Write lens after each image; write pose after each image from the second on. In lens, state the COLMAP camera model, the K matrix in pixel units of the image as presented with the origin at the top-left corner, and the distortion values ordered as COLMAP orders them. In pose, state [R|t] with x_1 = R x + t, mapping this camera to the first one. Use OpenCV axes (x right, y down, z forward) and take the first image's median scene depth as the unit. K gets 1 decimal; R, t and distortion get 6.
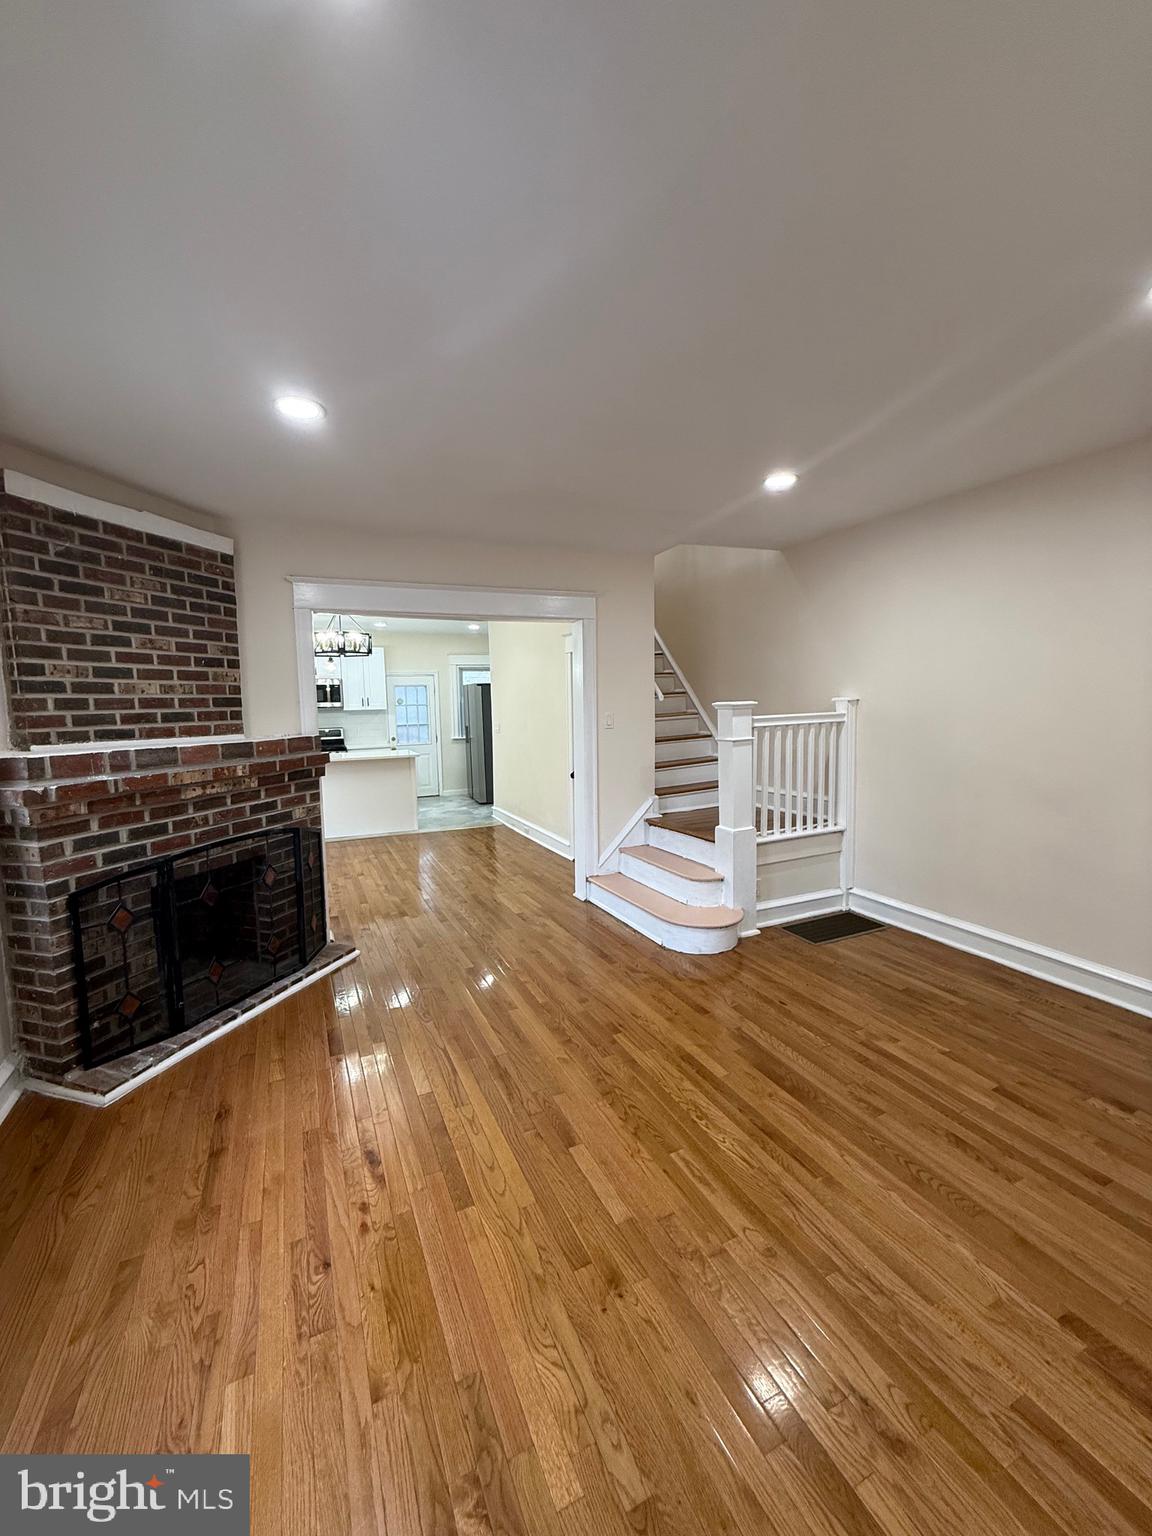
lens RADIAL K [[613.0, 0, 576.0], [0, 613.0, 766.1], [0, 0, 1]] dist [0.000706, -0.000409]
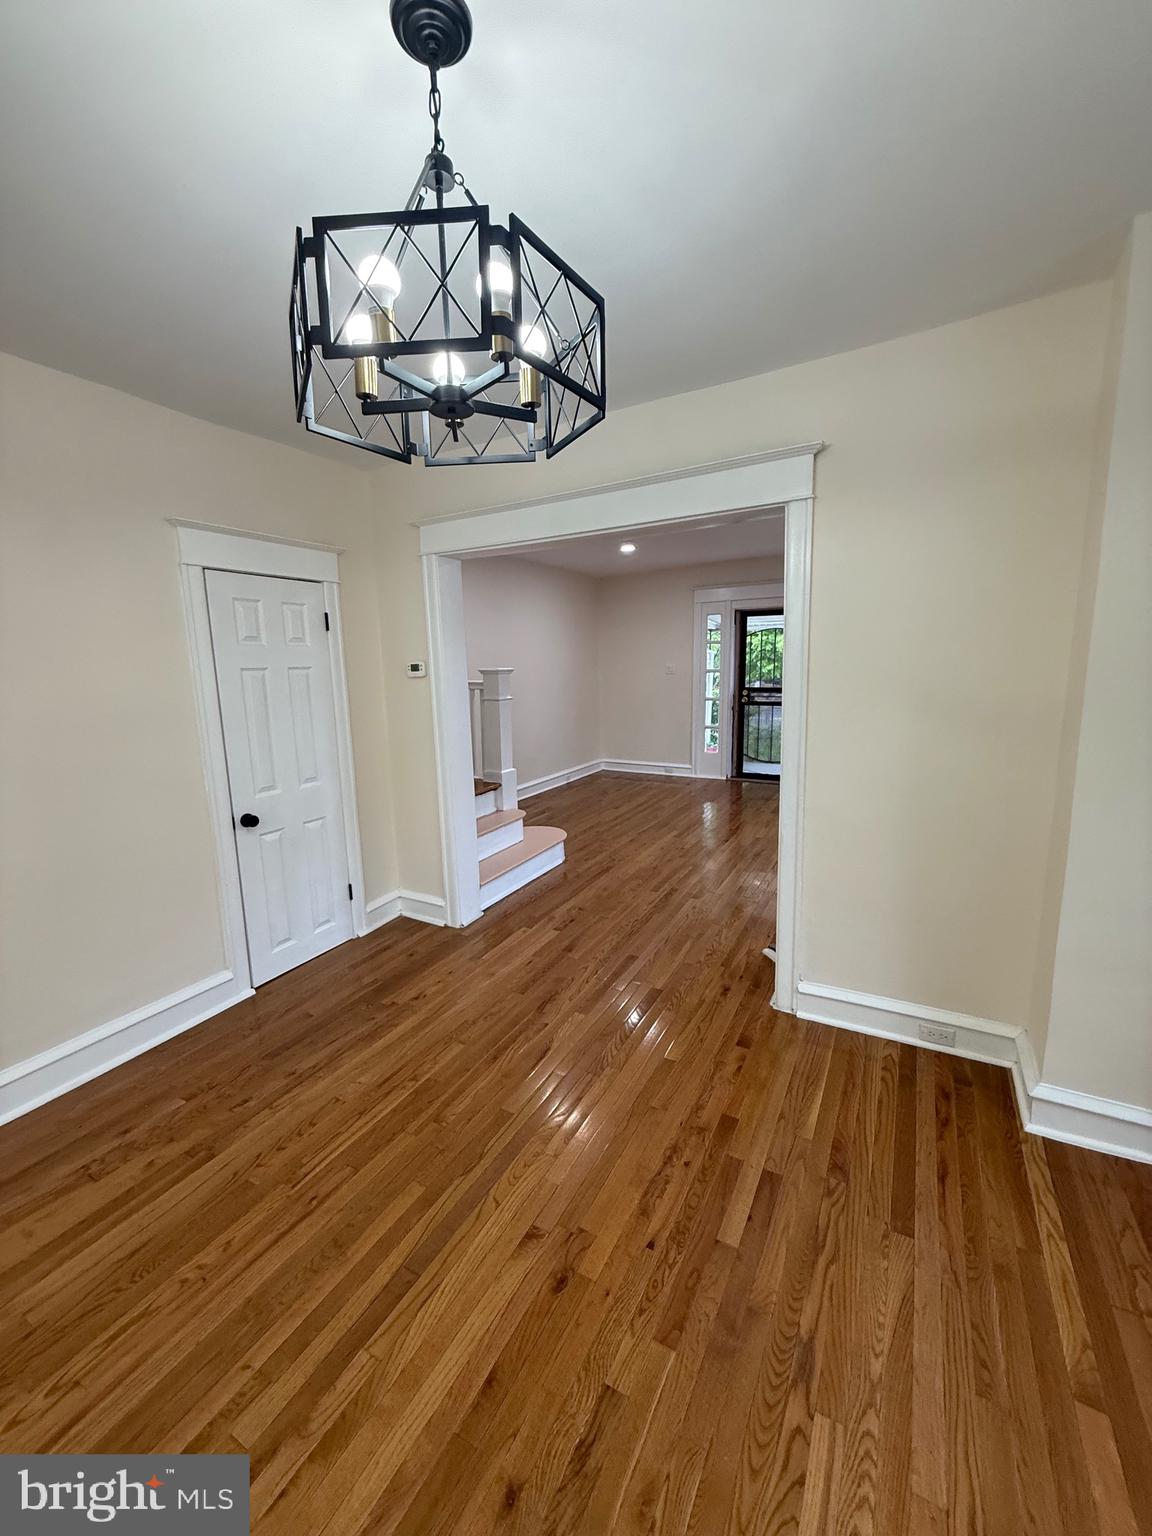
lens RADIAL K [[613.0, 0, 576.0], [0, 613.0, 766.1], [0, 0, 1]] dist [0.000706, -0.000409]
pose [[-0.586635, -0.102406, 0.803351, -1.072800], [0.121041, 0.969744, 0.212005, -0.197570], [-0.800755, 0.221608, -0.556490, 2.031722]]
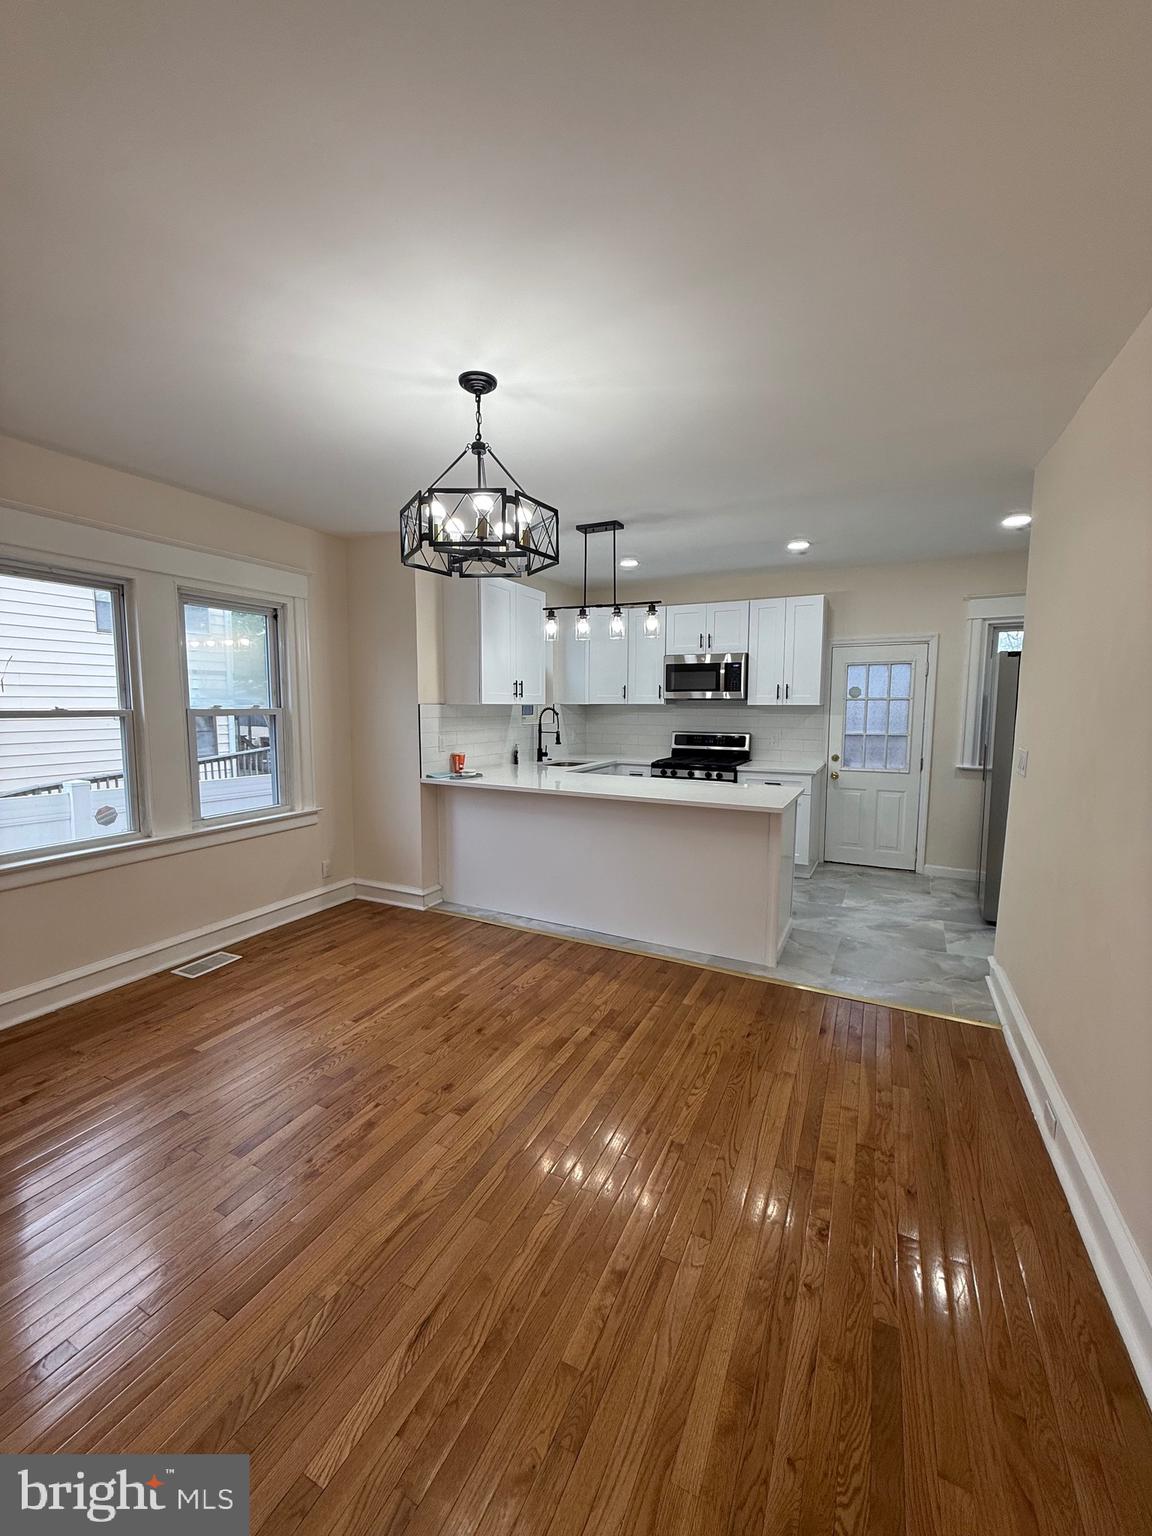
lens RADIAL K [[613.0, 0, 576.0], [0, 613.0, 766.1], [0, 0, 1]] dist [0.000706, -0.000409]
pose [[0.626049, 0.104557, -0.772742, -0.030039], [-0.100128, 0.993545, 0.053313, -0.140408], [0.773329, 0.043996, 0.632477, 1.466305]]
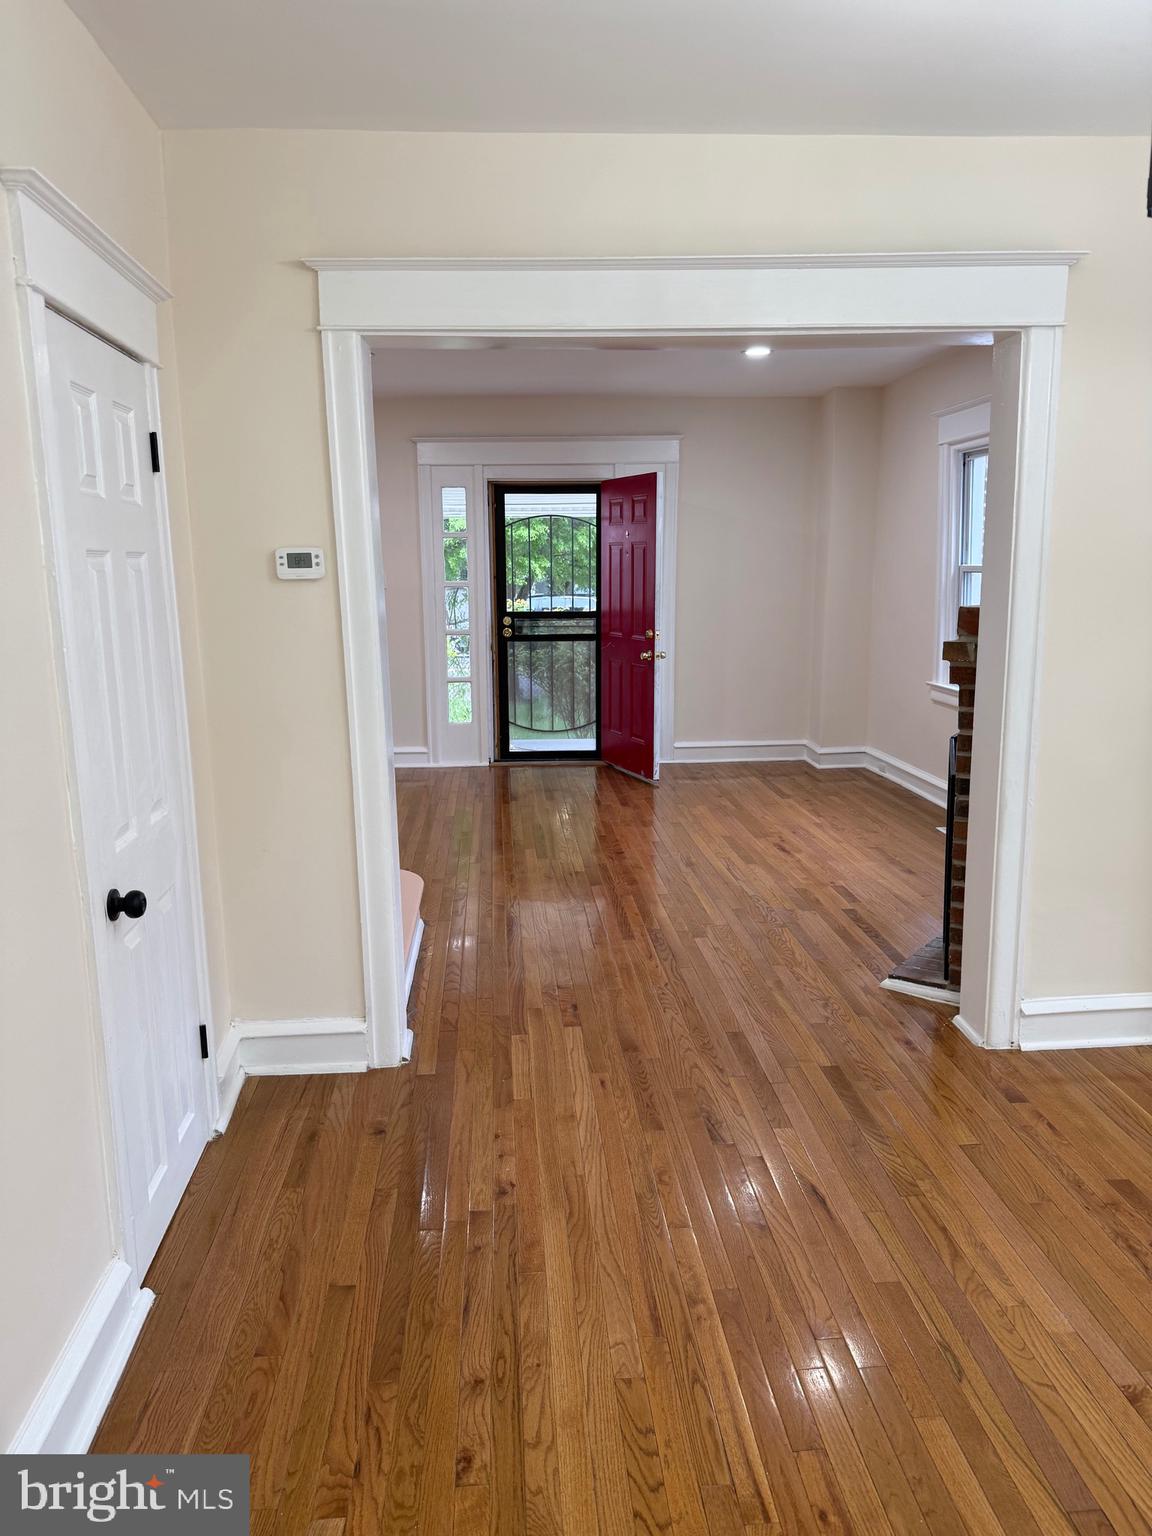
lens RADIAL K [[1070.0, 0, 570.7], [0, 1070.0, 774.2], [0, 0, 1]] dist [0.121945, -0.178665]
pose [[-0.932453, -0.037877, 0.359299, -0.550034], [0.068596, 0.957840, 0.278995, -0.242238], [-0.354718, 0.284796, -0.890543, 2.451676]]
